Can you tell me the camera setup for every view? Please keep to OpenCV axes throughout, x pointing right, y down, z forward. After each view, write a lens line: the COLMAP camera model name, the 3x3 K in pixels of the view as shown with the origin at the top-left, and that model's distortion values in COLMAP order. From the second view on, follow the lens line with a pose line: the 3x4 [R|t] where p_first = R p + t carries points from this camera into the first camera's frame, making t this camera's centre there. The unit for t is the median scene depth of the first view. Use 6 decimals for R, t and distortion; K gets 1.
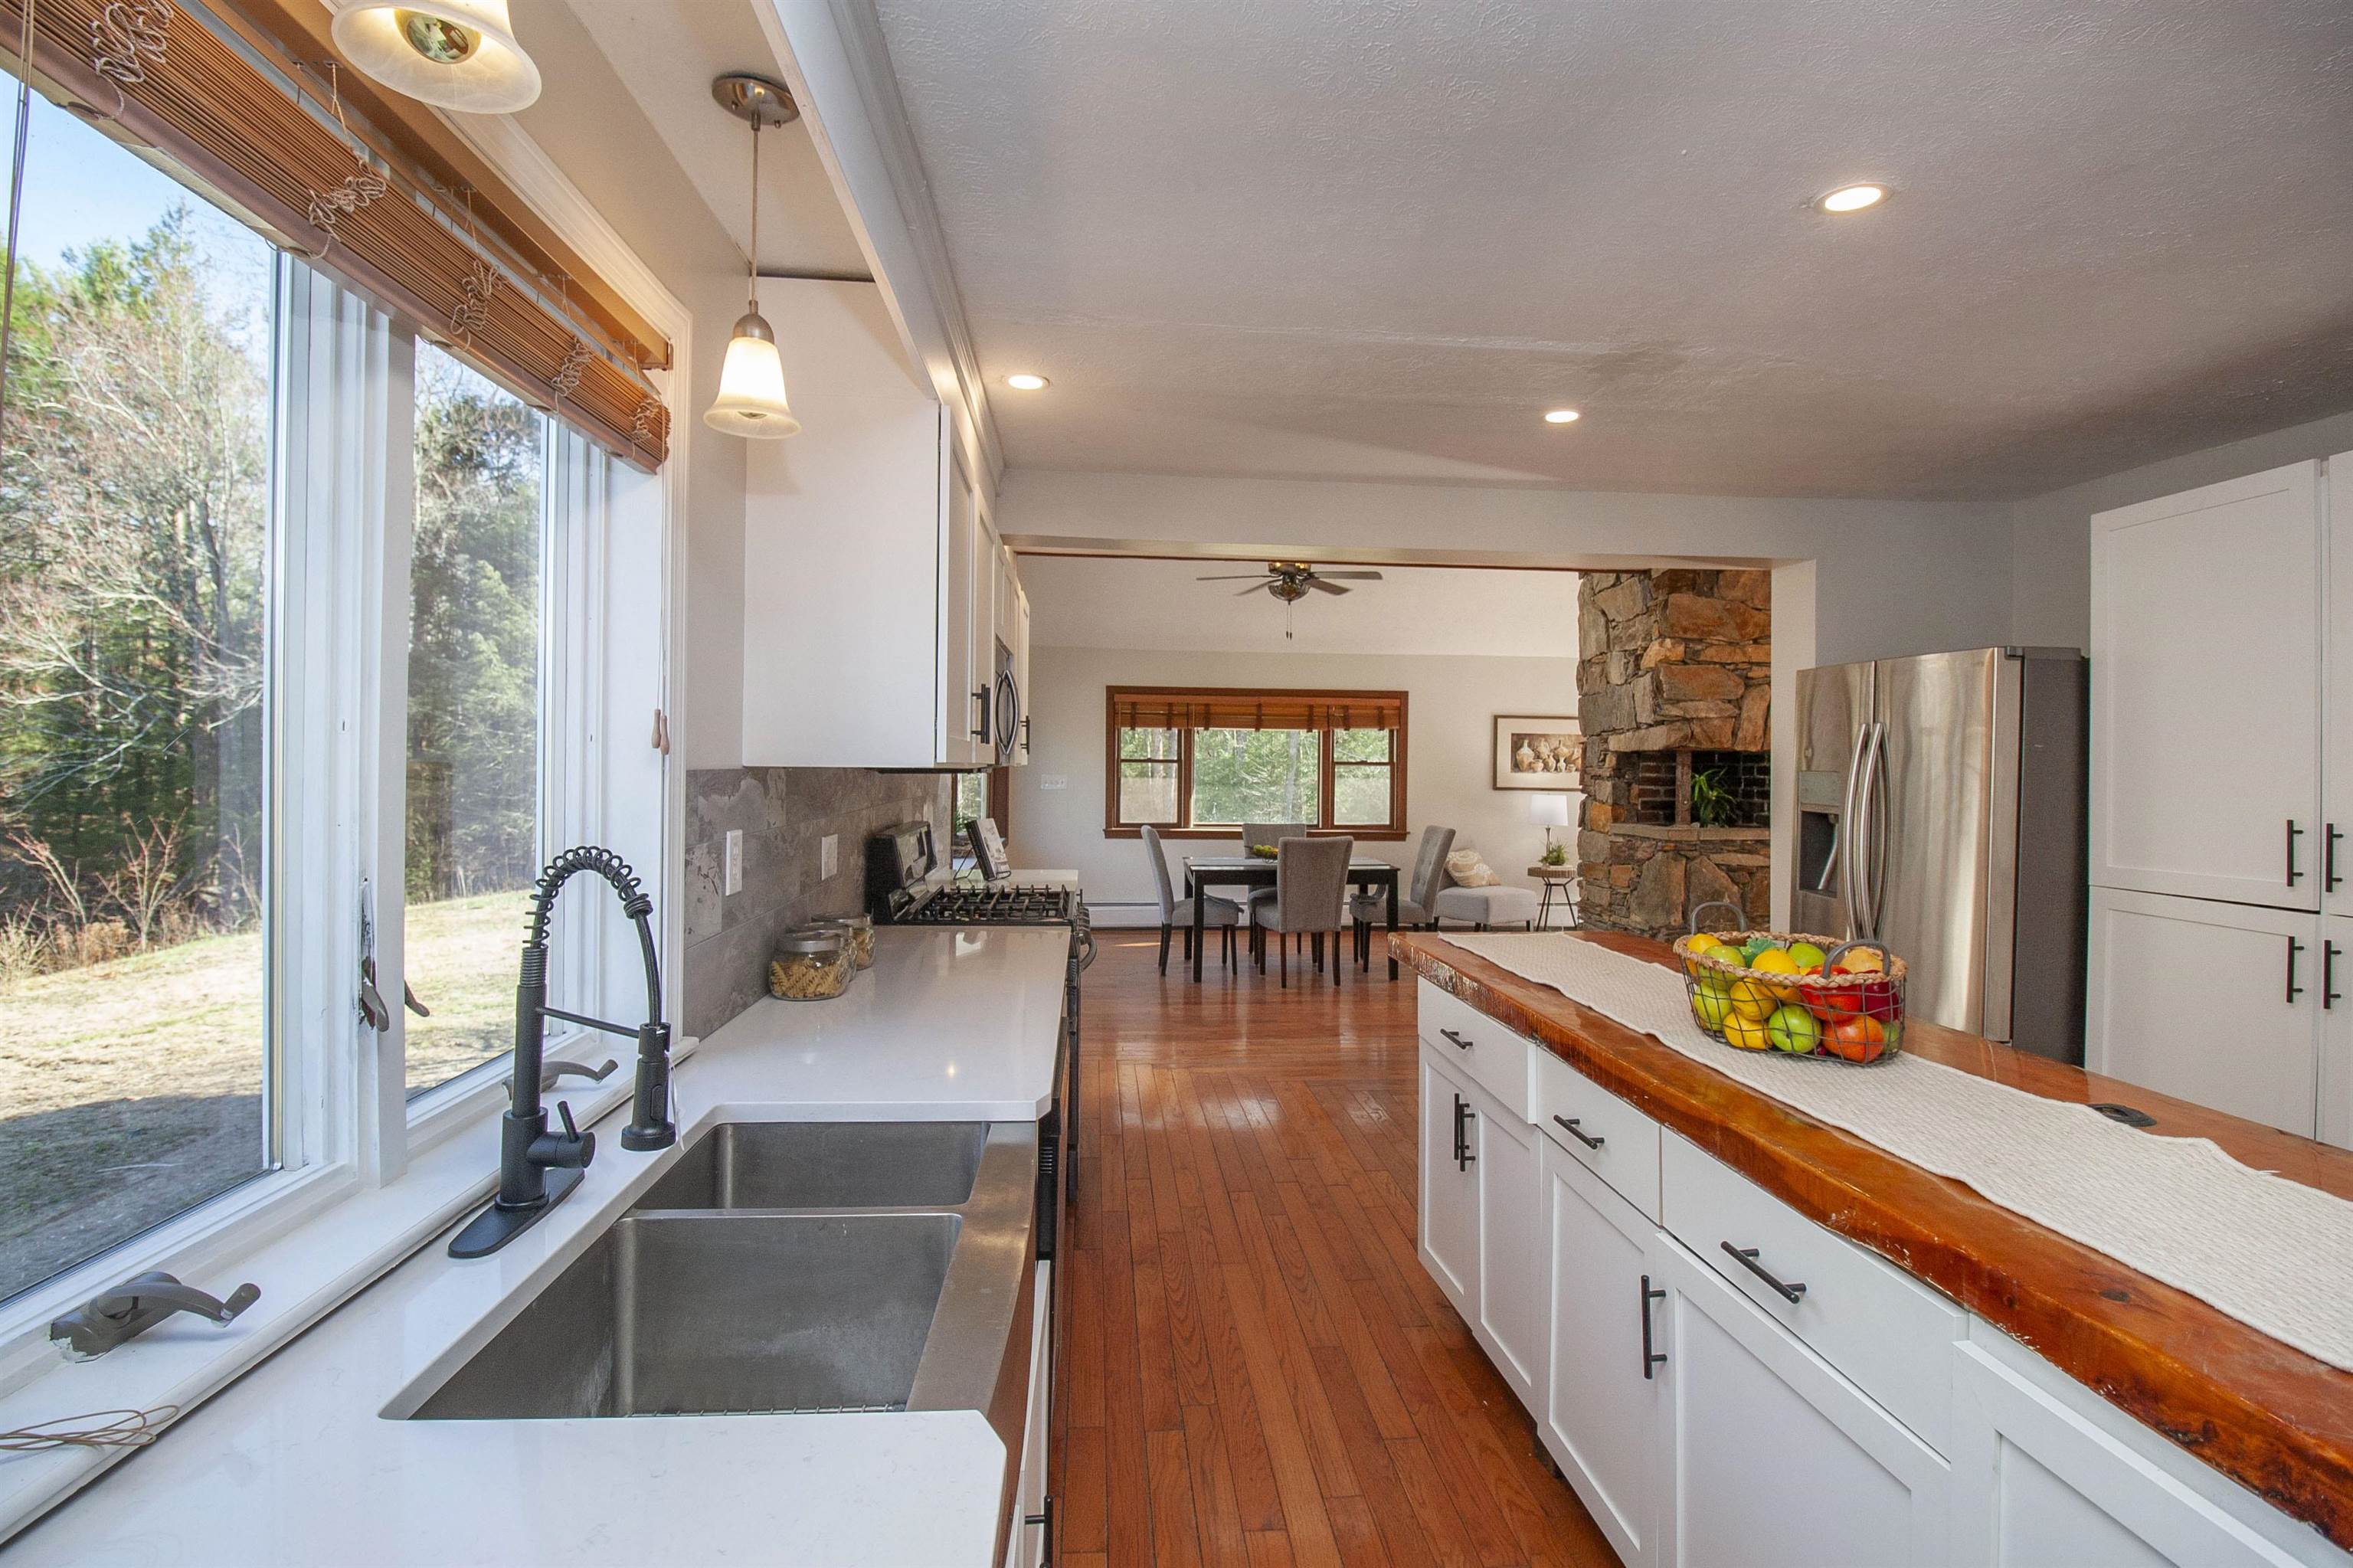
lens RADIAL K [[1129.3, 0, 1171.3], [0, 1129.3, 762.5], [0, 0, 1]] dist [-0.001074, -0.010432]
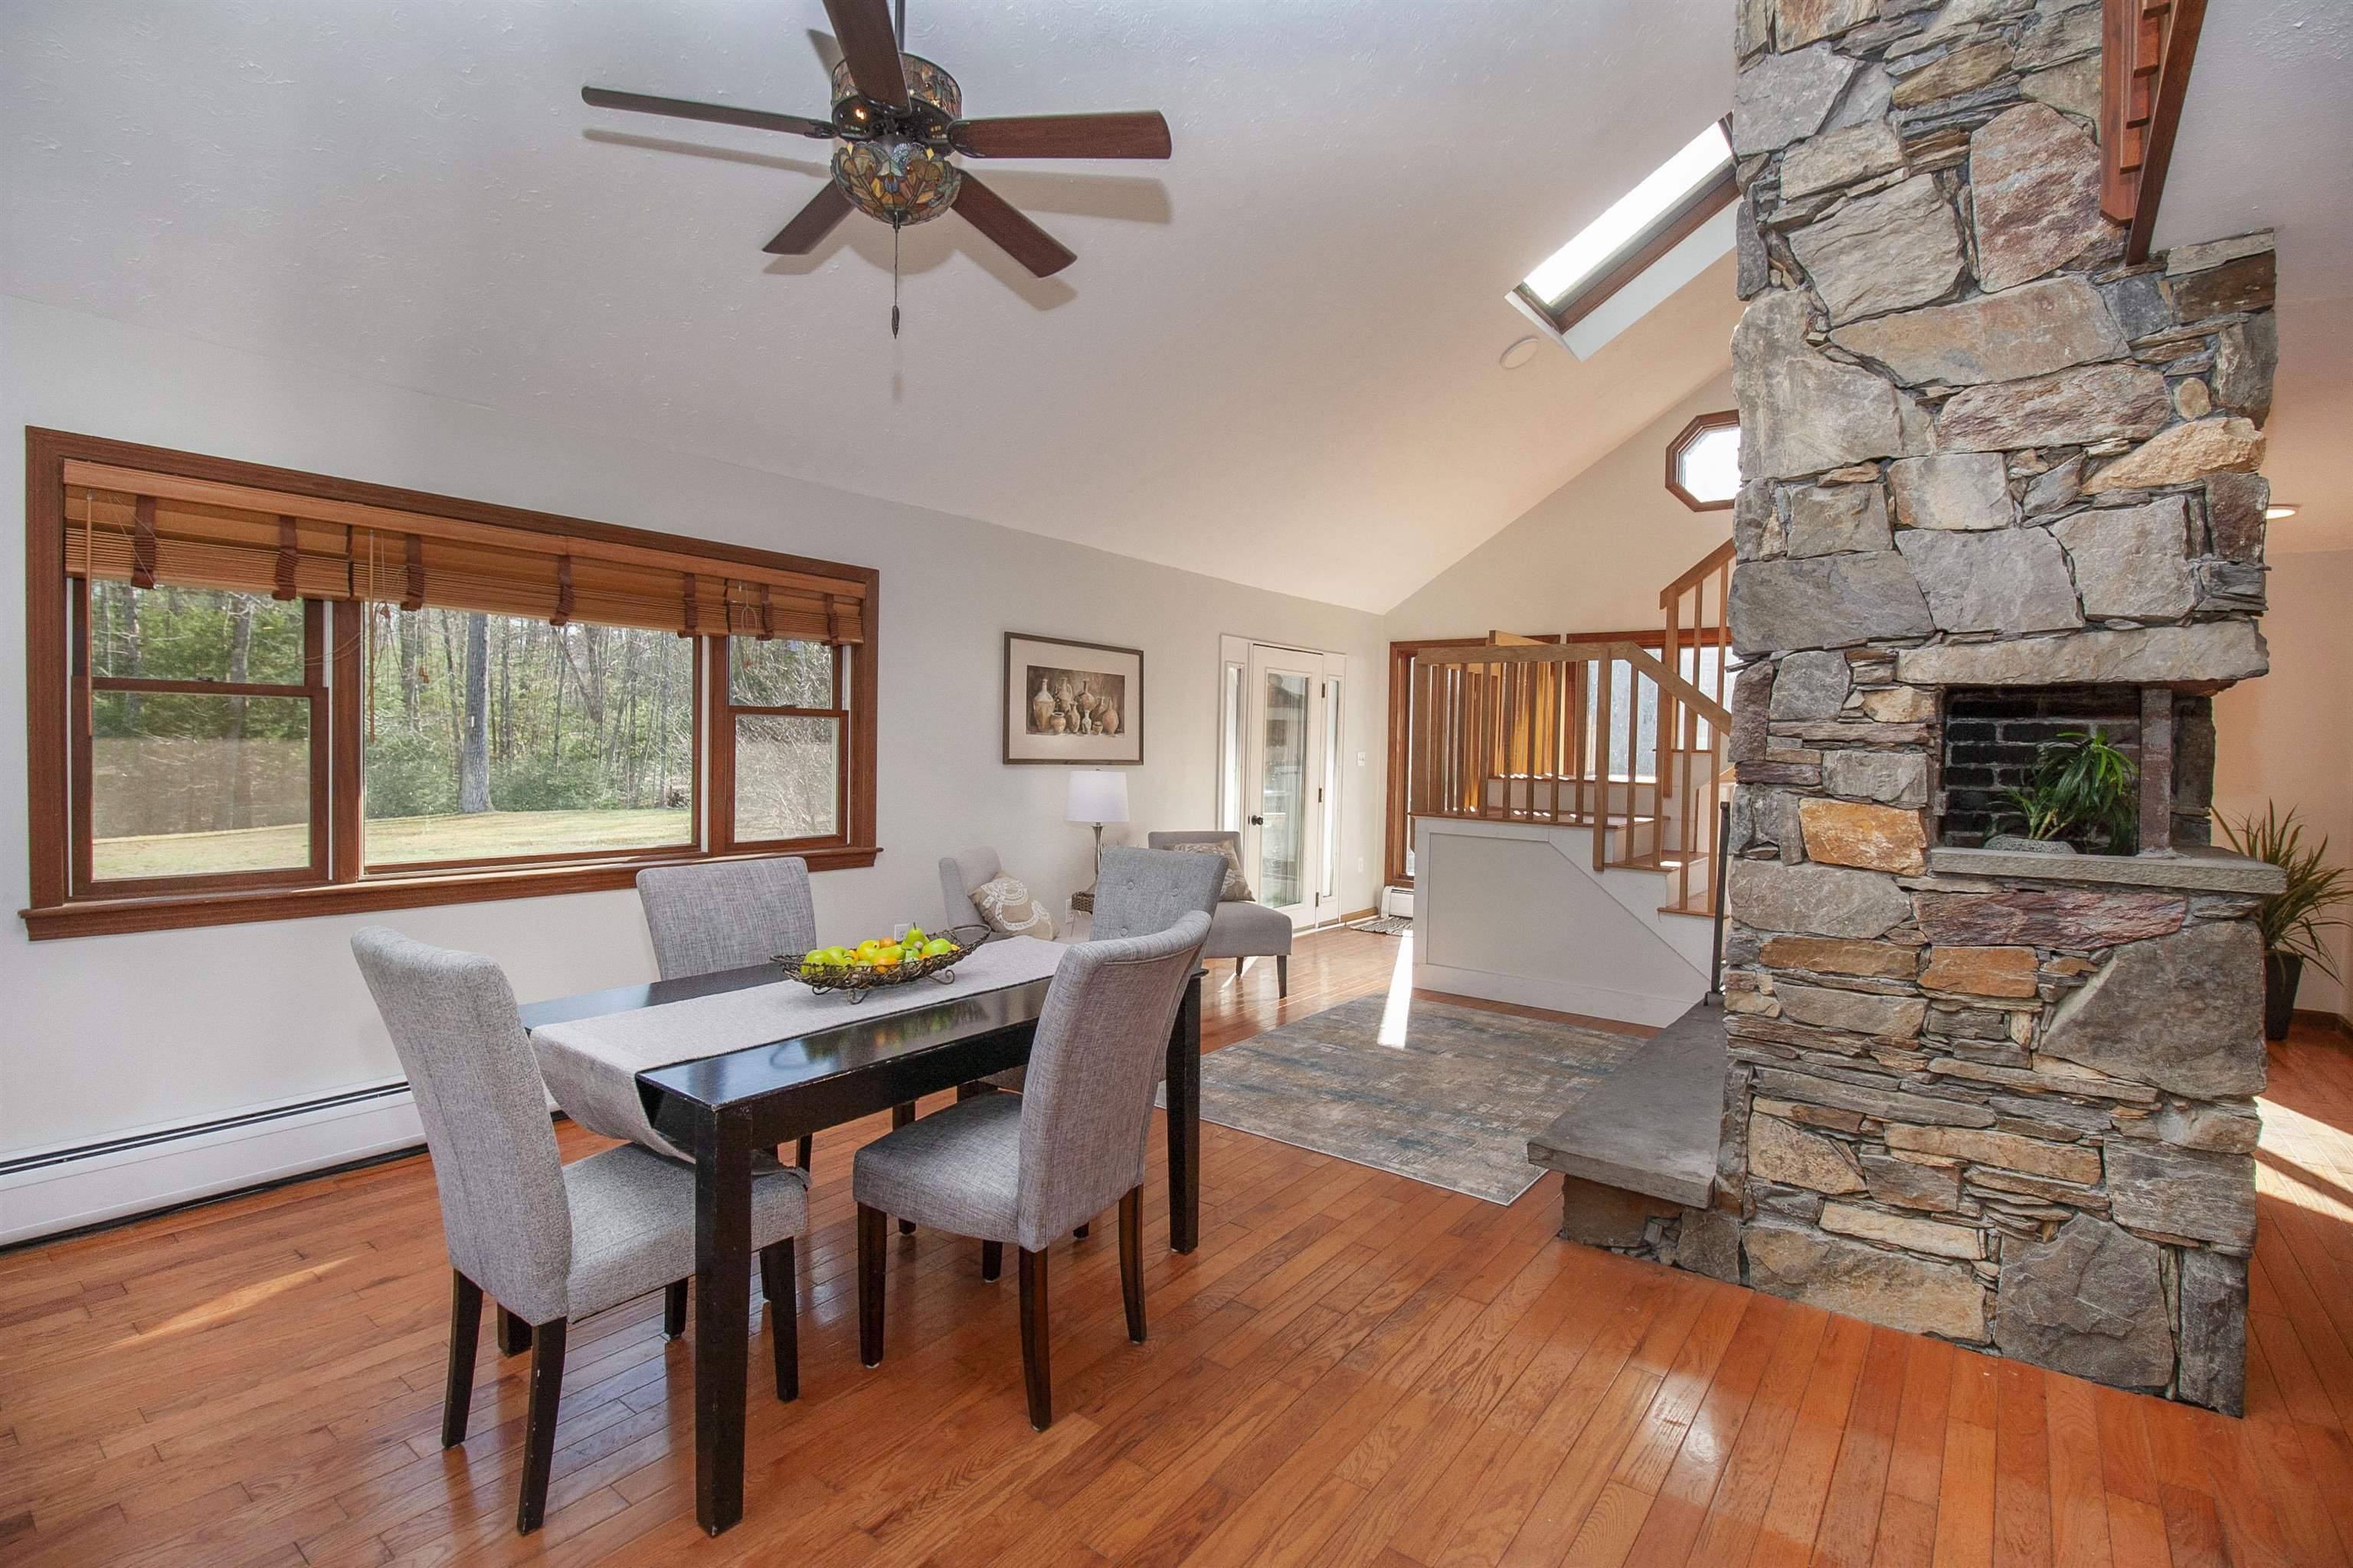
lens RADIAL K [[1083.1, 0, 1186.4], [0, 1083.1, 772.6], [0, 0, 1]] dist [-0.002756, -0.012394]
pose [[0.654471, -0.017357, 0.755888, -0.084288], [-0.013654, 0.999302, 0.034769, 0.010566], [-0.755964, -0.033076, 0.653777, 0.714731]]
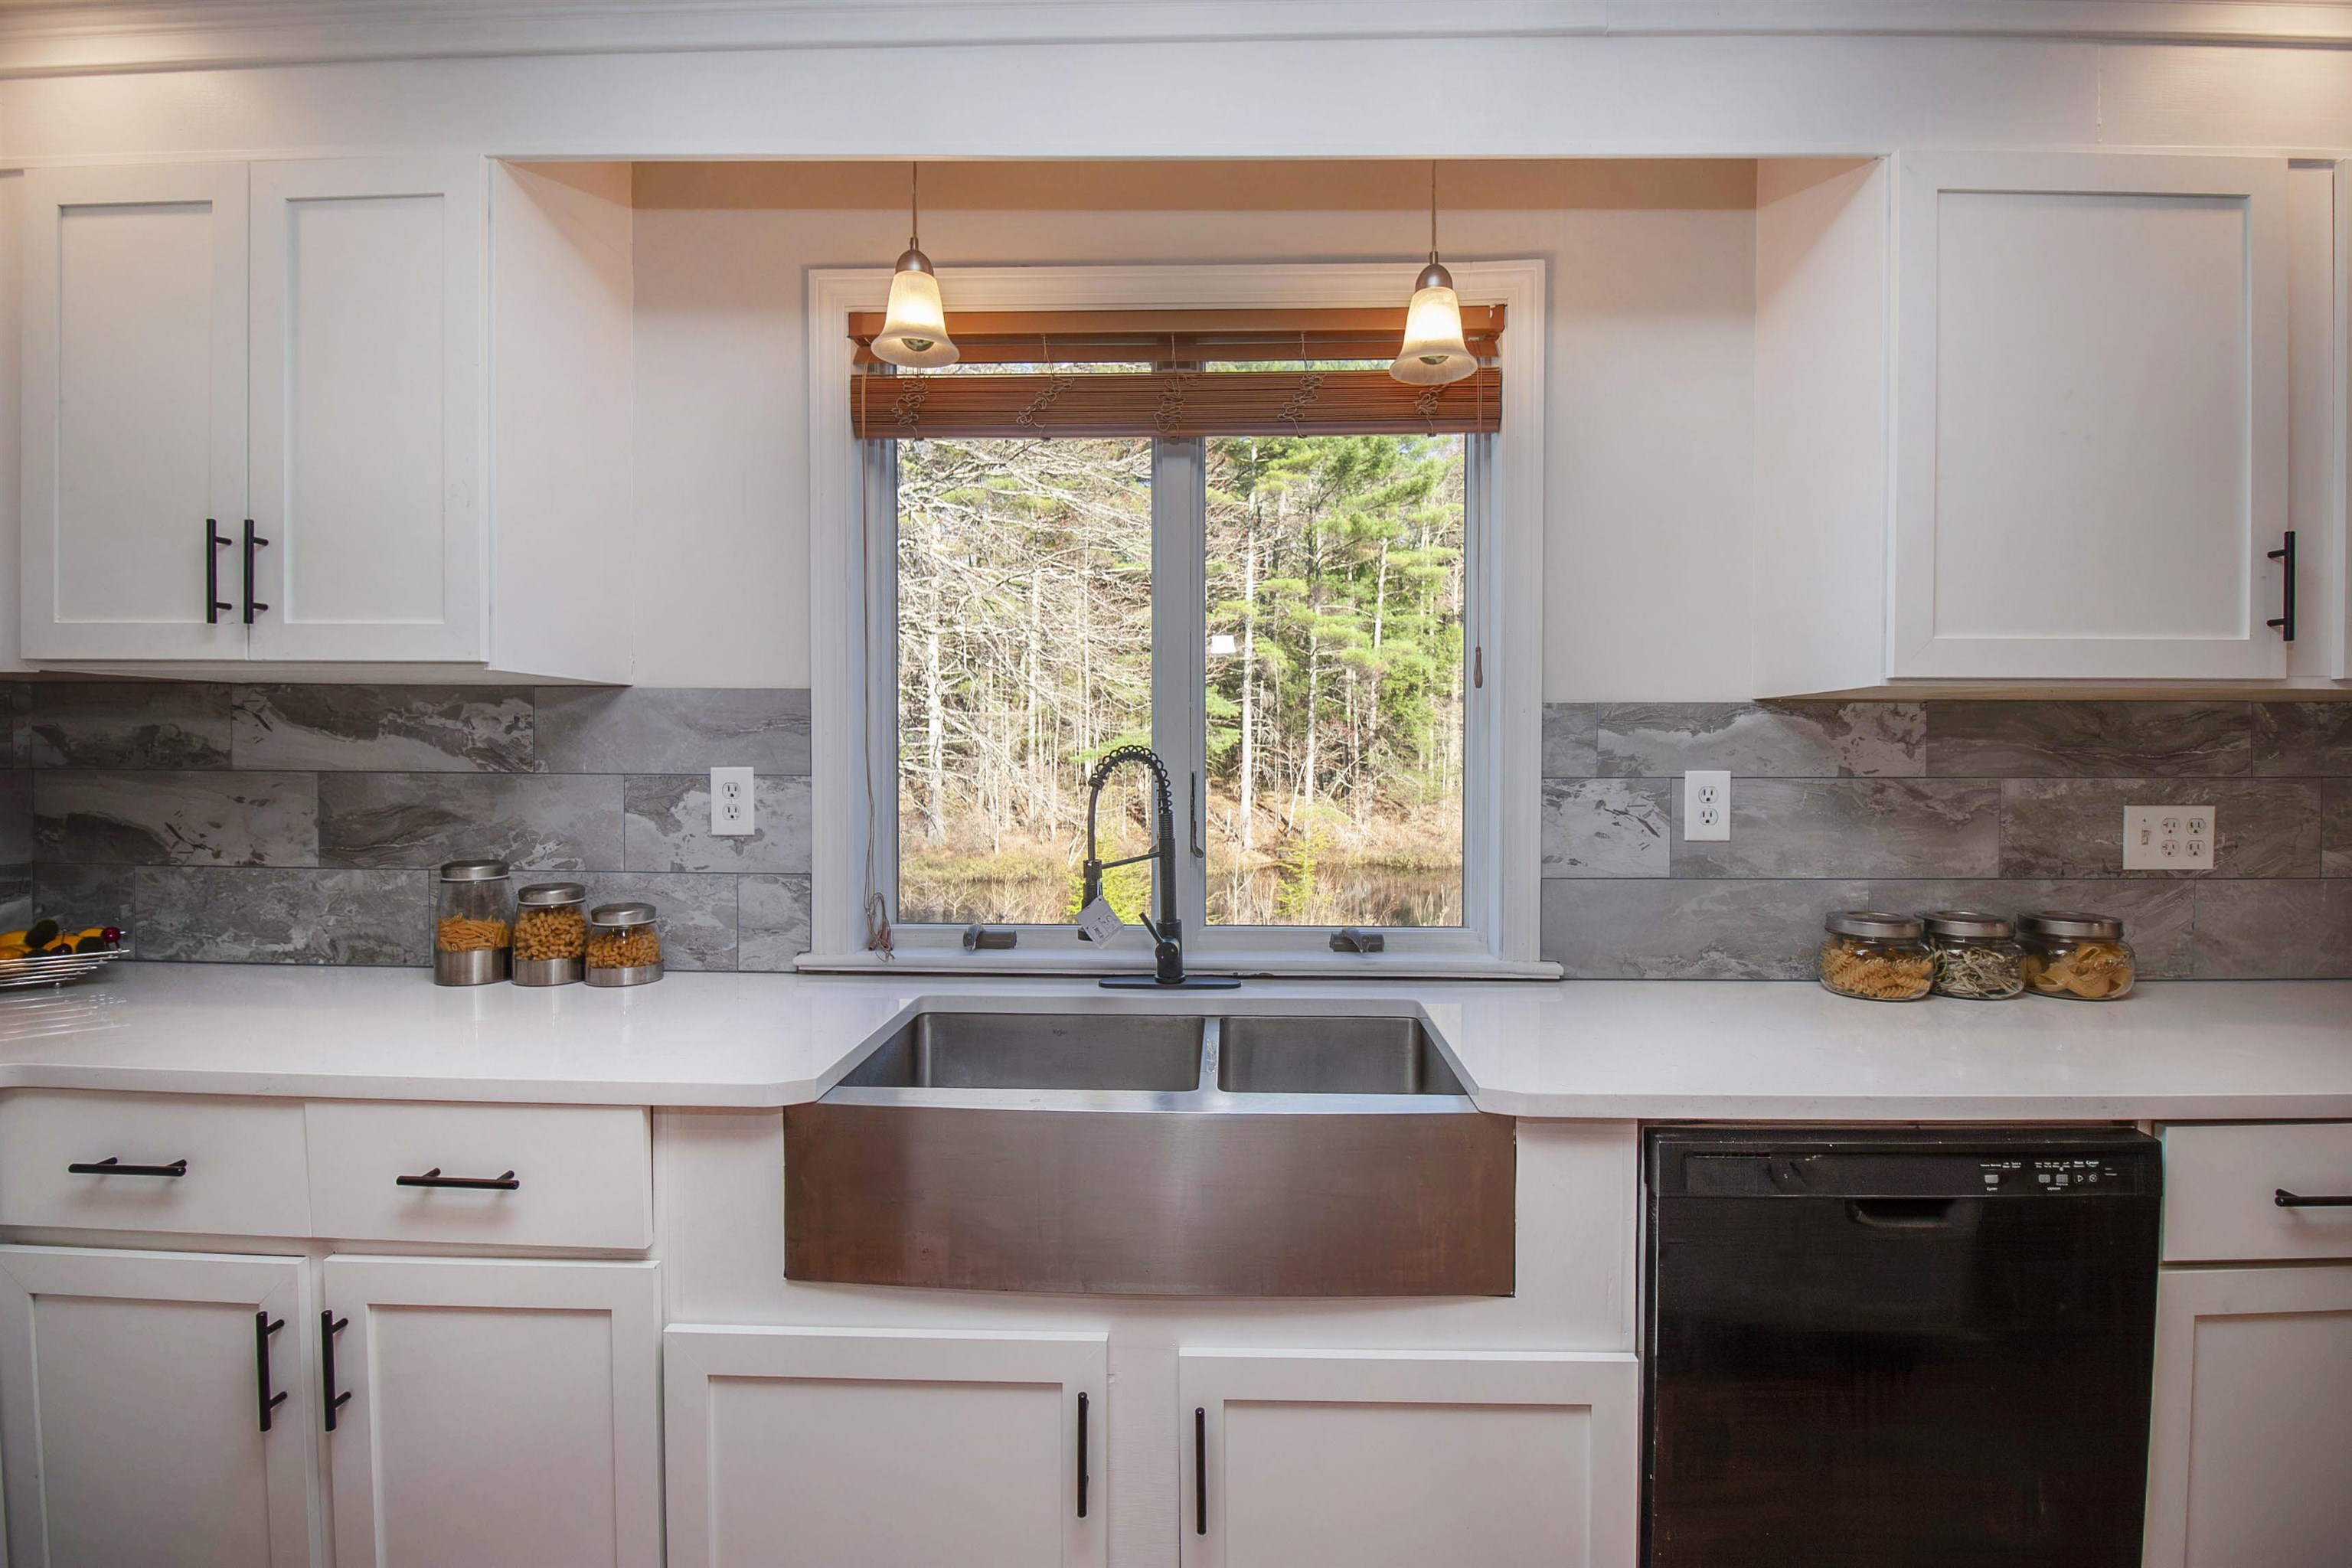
lens RADIAL K [[1105.4, 0, 1182.3], [0, 1105.4, 771.4], [0, 0, 1]] dist [-0.003564, -0.012566]
pose [[-0.098839, 0.010008, -0.995053, 0.150746], [0.000346, 0.999950, 0.010023, 0.014660], [0.995103, 0.000646, -0.098837, 0.190868]]
